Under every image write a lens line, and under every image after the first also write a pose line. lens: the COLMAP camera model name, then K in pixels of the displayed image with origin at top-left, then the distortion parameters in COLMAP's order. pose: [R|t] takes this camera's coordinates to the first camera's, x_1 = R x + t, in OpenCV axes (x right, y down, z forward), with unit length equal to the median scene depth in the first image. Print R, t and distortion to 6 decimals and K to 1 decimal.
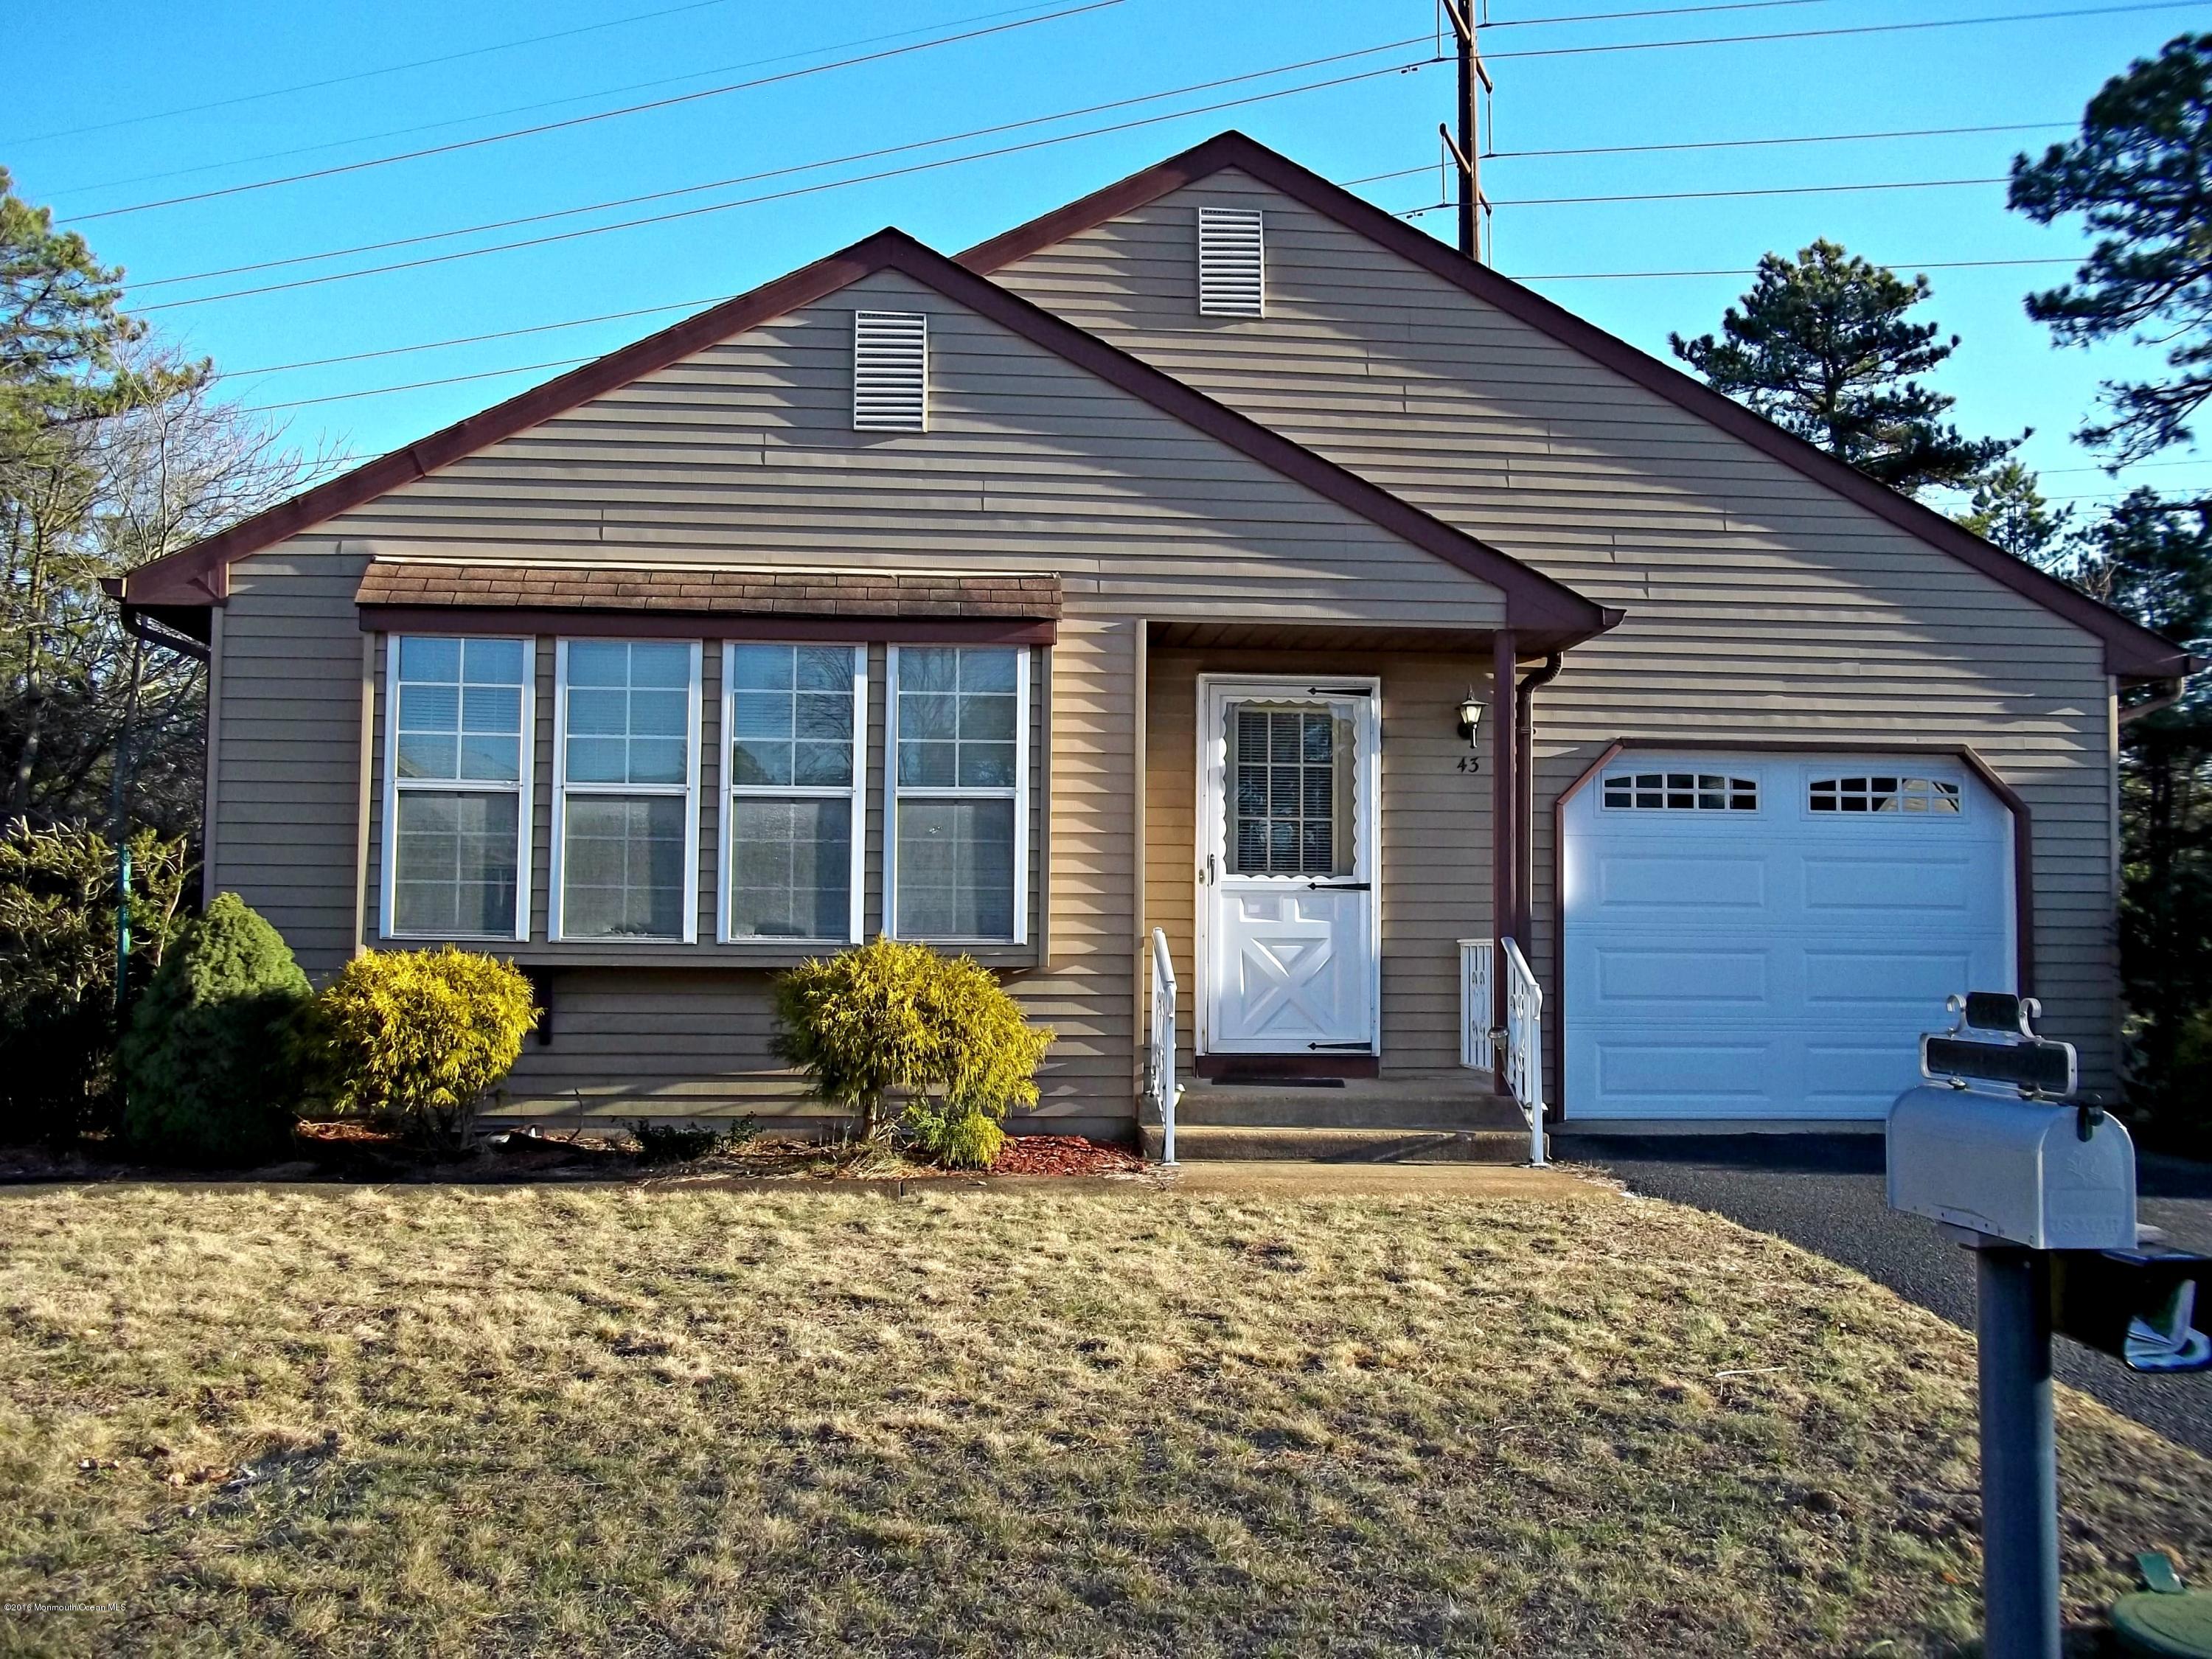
lens RADIAL K [[2172.3, 0, 1096.5], [0, 2172.3, 831.4], [0, 0, 1]] dist [-0.032614, 0.065807]
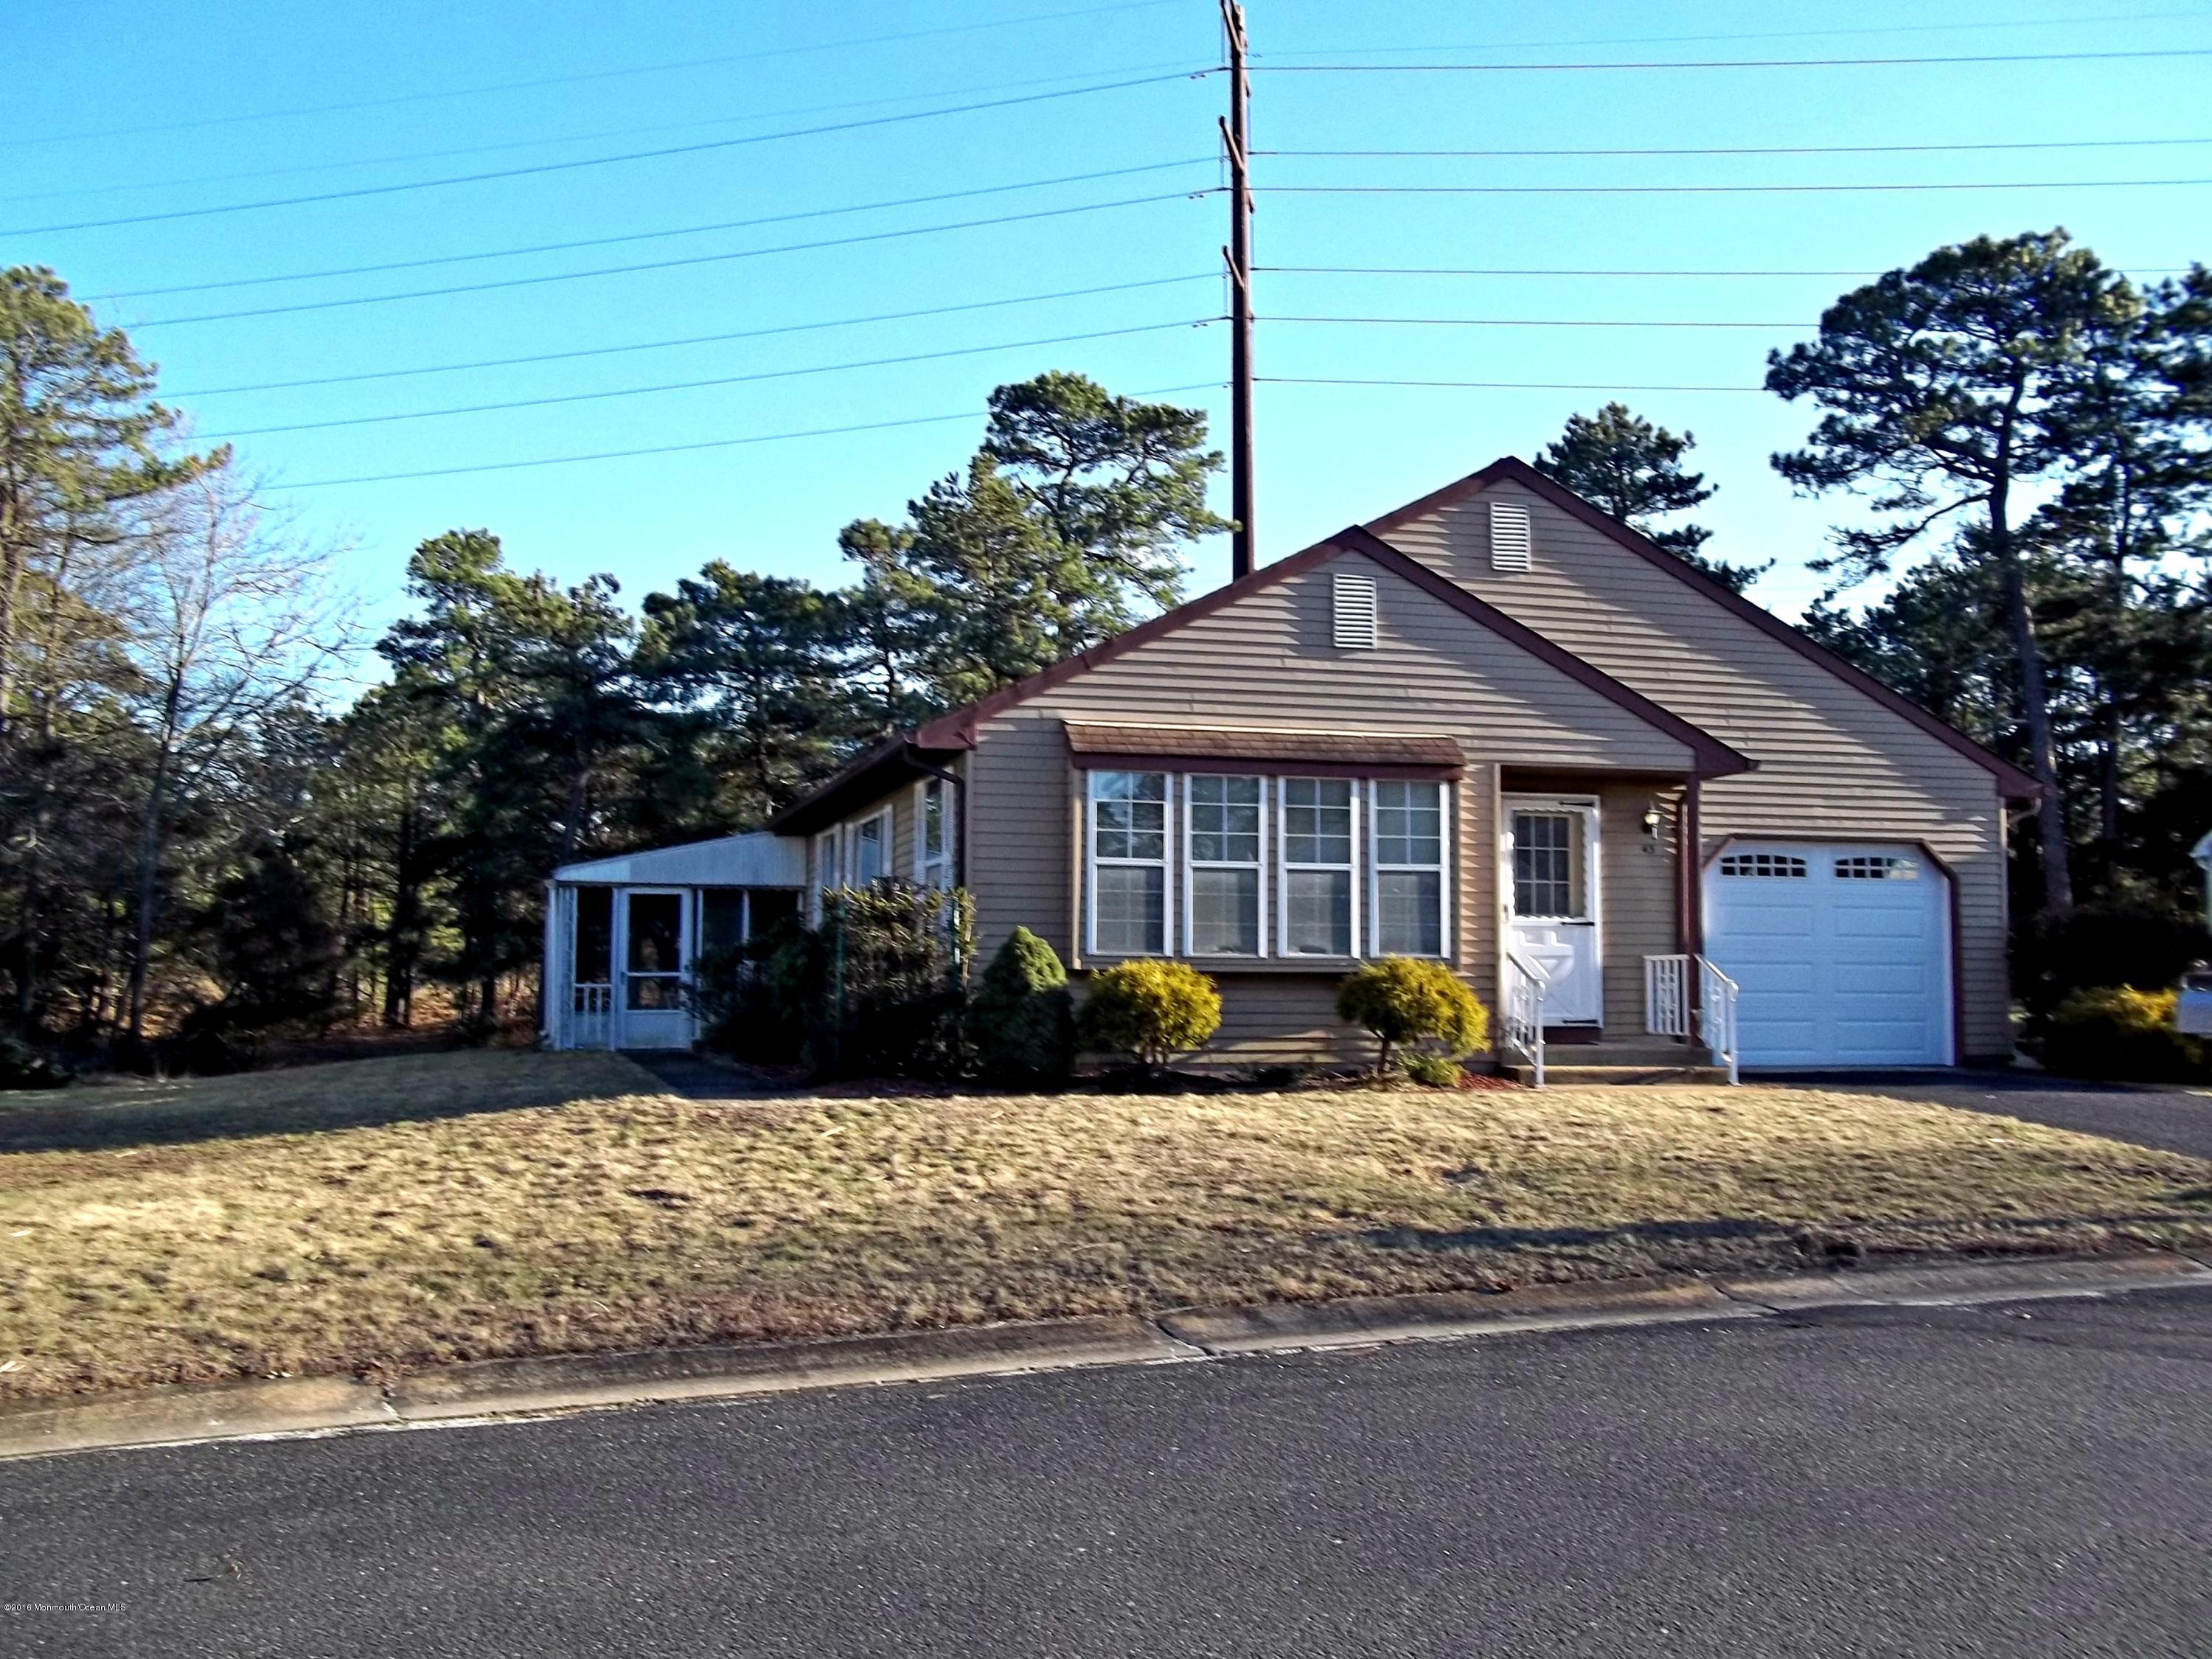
lens RADIAL K [[2172.3, 0, 1096.5], [0, 2172.3, 831.4], [0, 0, 1]] dist [-0.032614, 0.065807]
pose [[0.986074, 0.008310, 0.166098, -0.513926], [-0.005557, 0.999839, -0.017032, -0.014000], [-0.166213, 0.015872, 0.985962, -0.545339]]
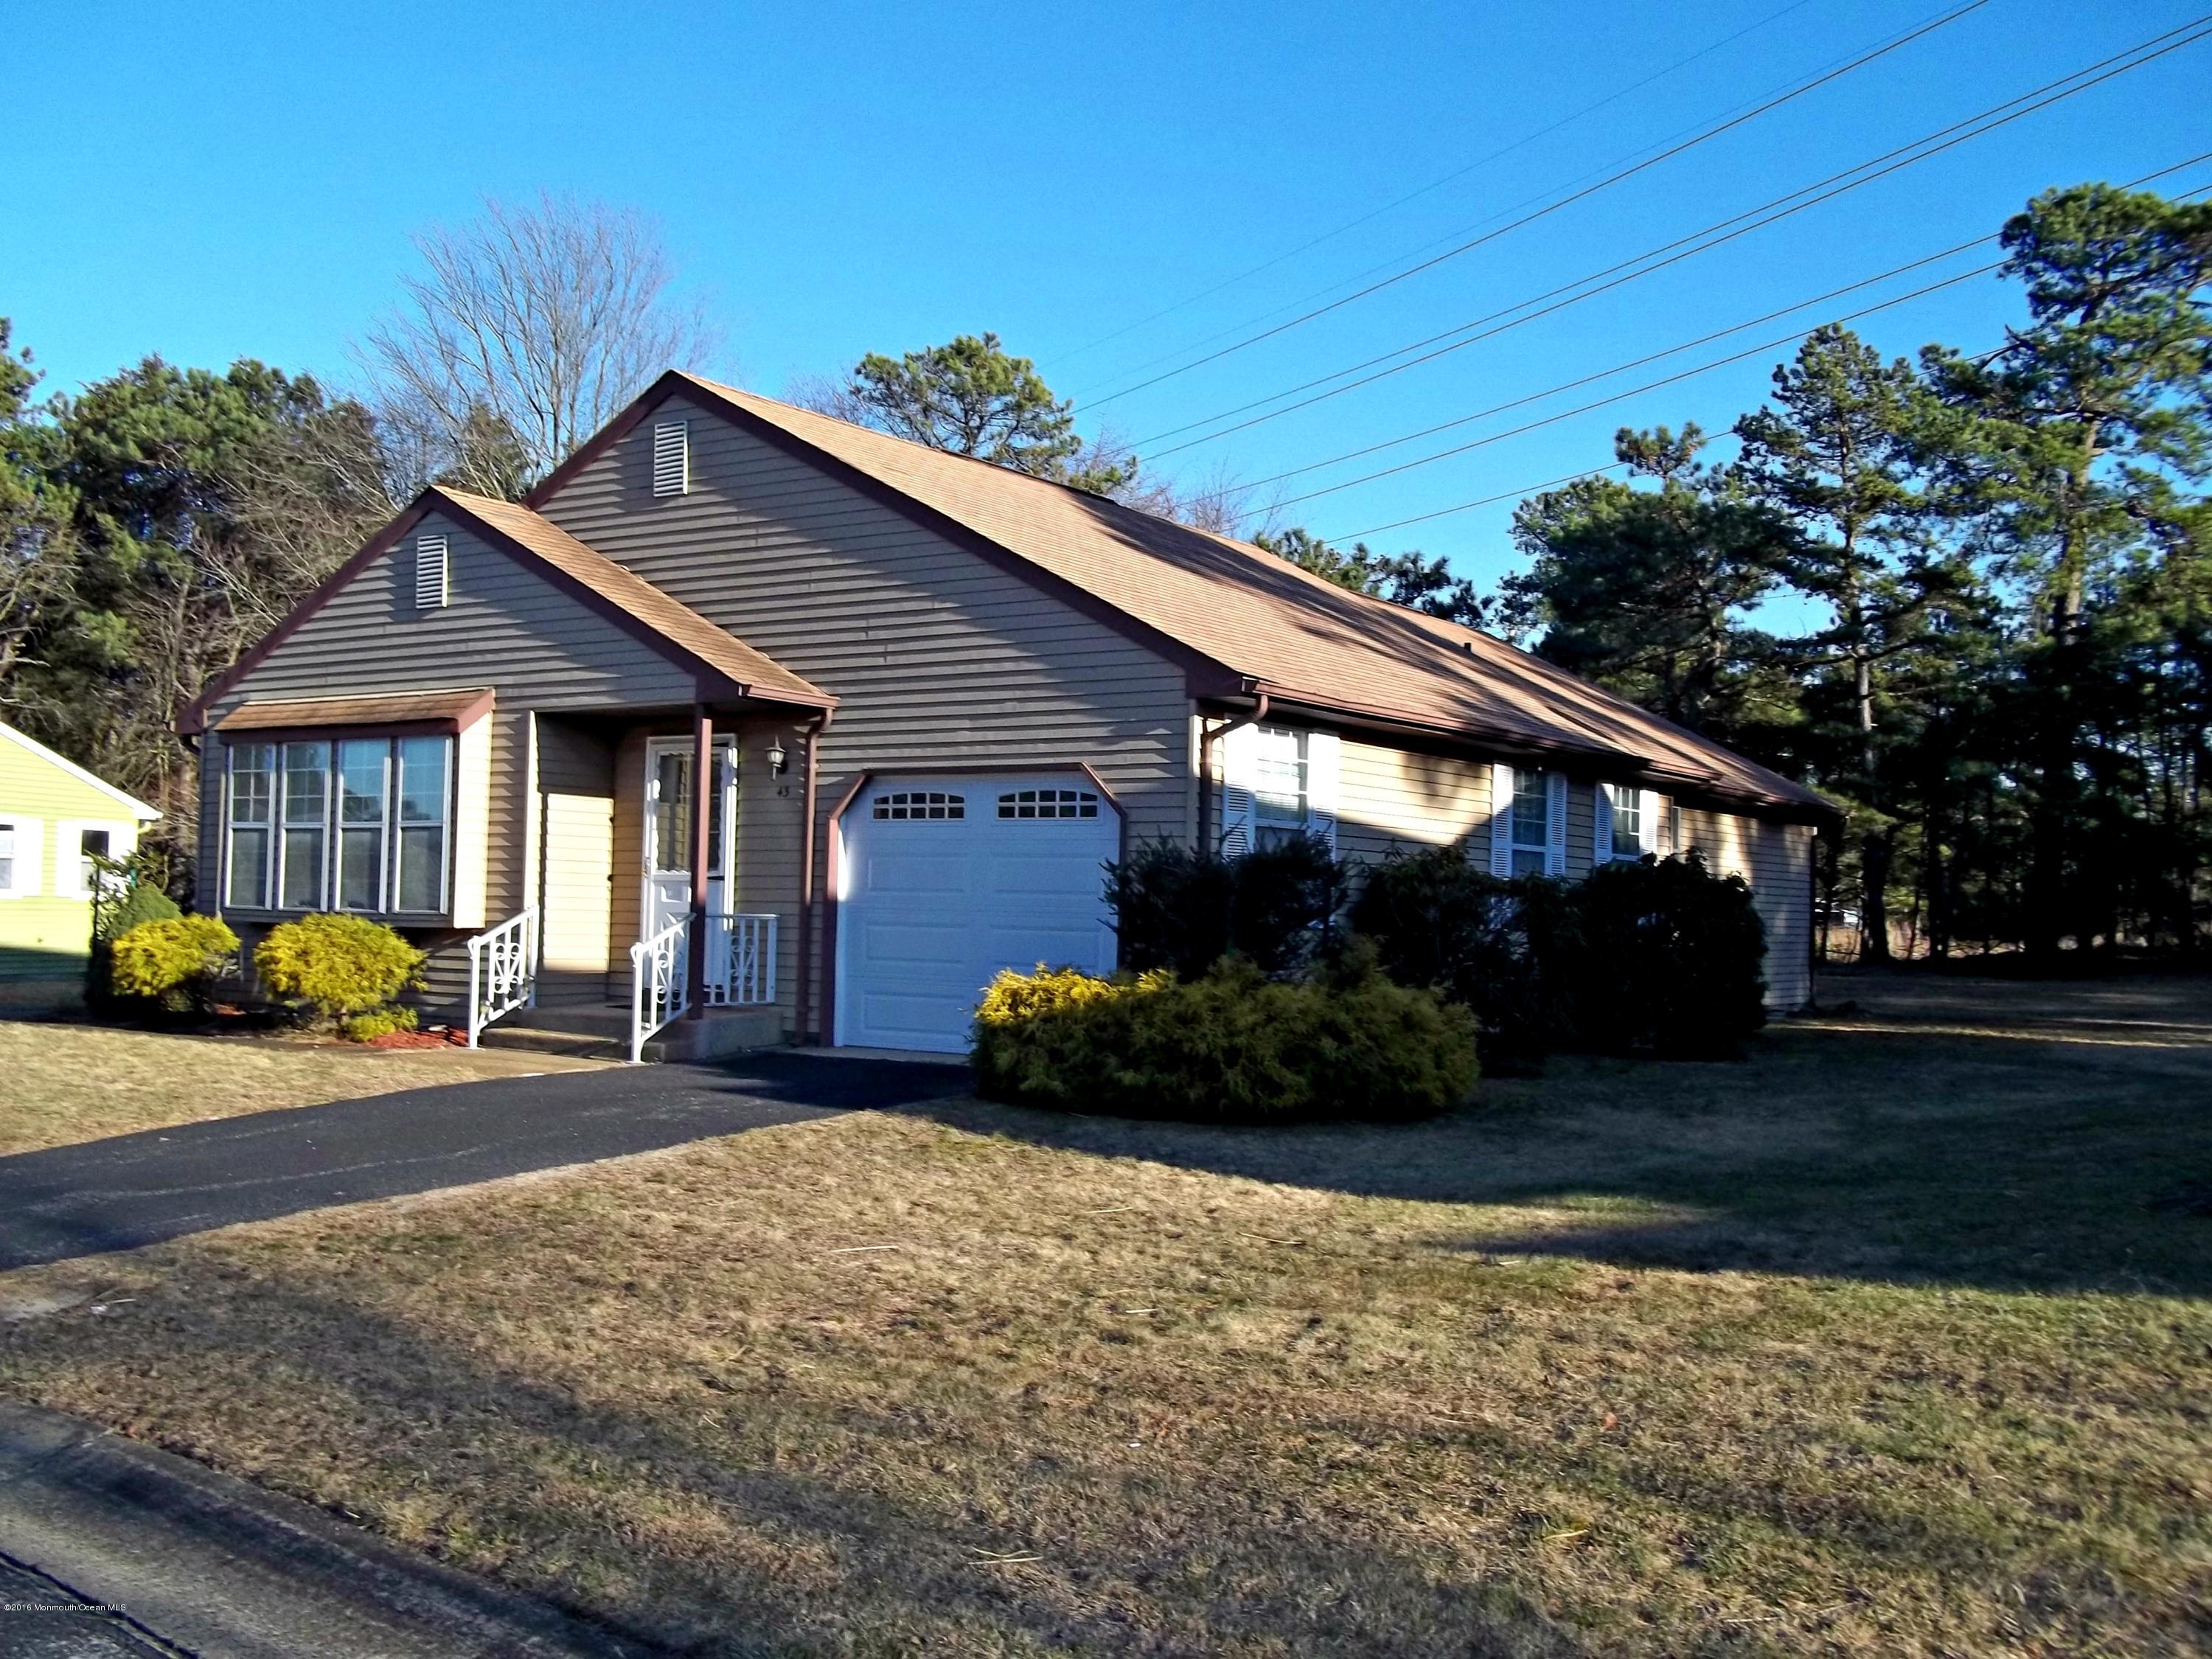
lens RADIAL K [[2172.3, 0, 1096.5], [0, 2172.3, 831.4], [0, 0, 1]] dist [-0.032614, 0.065807]
pose [[0.756257, -0.015906, -0.654081, 1.265461], [0.022381, 0.999748, 0.001565, -0.002414], [0.653892, -0.015823, 0.756423, 0.060444]]
